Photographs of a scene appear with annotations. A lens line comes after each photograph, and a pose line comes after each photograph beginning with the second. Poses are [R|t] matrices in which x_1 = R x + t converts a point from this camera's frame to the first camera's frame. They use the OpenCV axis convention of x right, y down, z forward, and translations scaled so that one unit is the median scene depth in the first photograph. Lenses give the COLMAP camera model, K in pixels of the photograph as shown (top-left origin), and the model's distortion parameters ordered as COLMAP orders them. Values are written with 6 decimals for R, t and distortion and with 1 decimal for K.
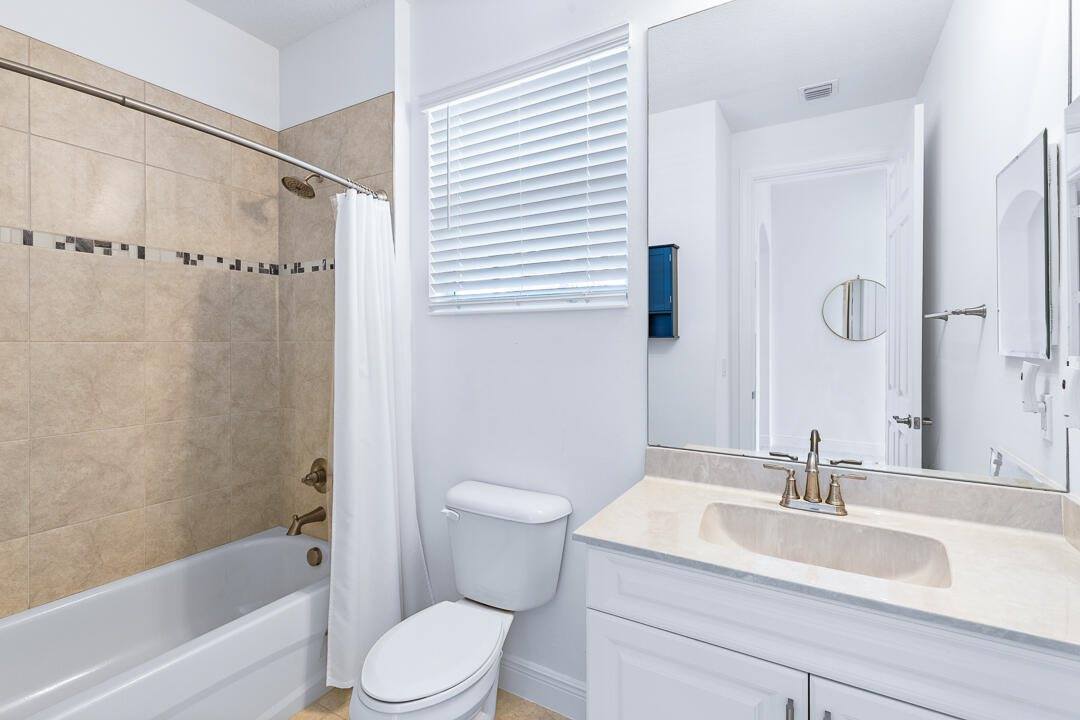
lens RADIAL K [[492.5, 0, 541.7], [0, 492.5, 358.5], [0, 0, 1]] dist [-0.001623, -0.000175]
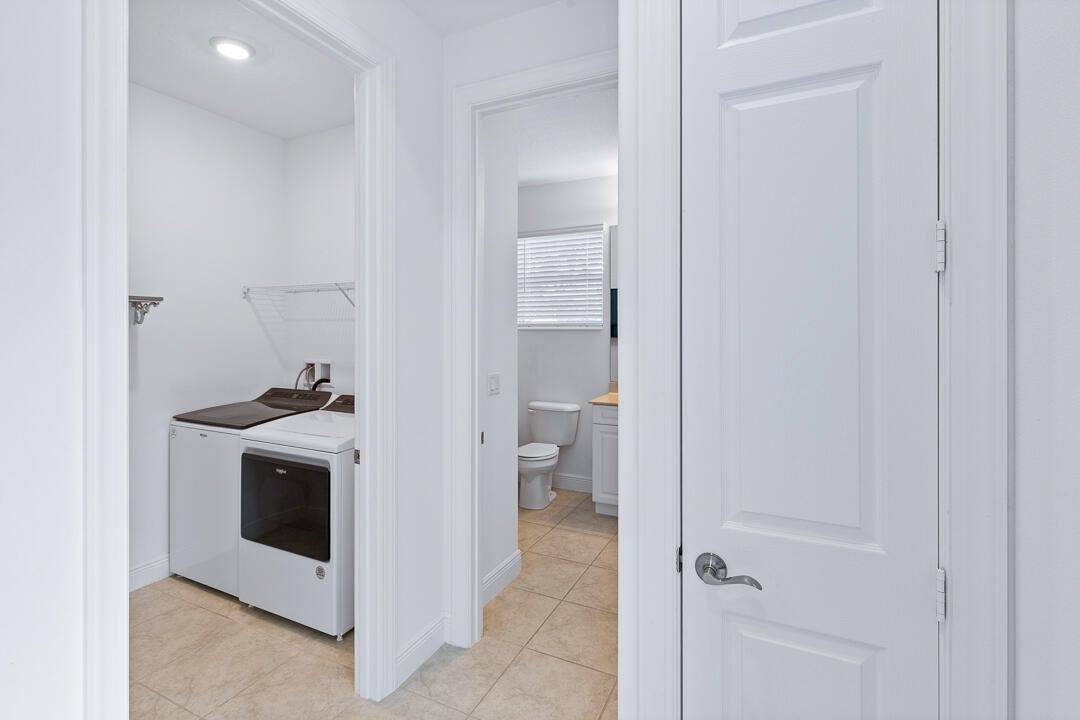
lens RADIAL K [[492.5, 0, 539.0], [0, 492.5, 355.8], [0, 0, 1]] dist [-0.001623, -0.000175]
pose [[0.998019, -0.000432, 0.062911, -0.322557], [0.000592, 0.999997, -0.002525, 0.043612], [-0.062910, 0.002557, 0.998016, -1.562501]]
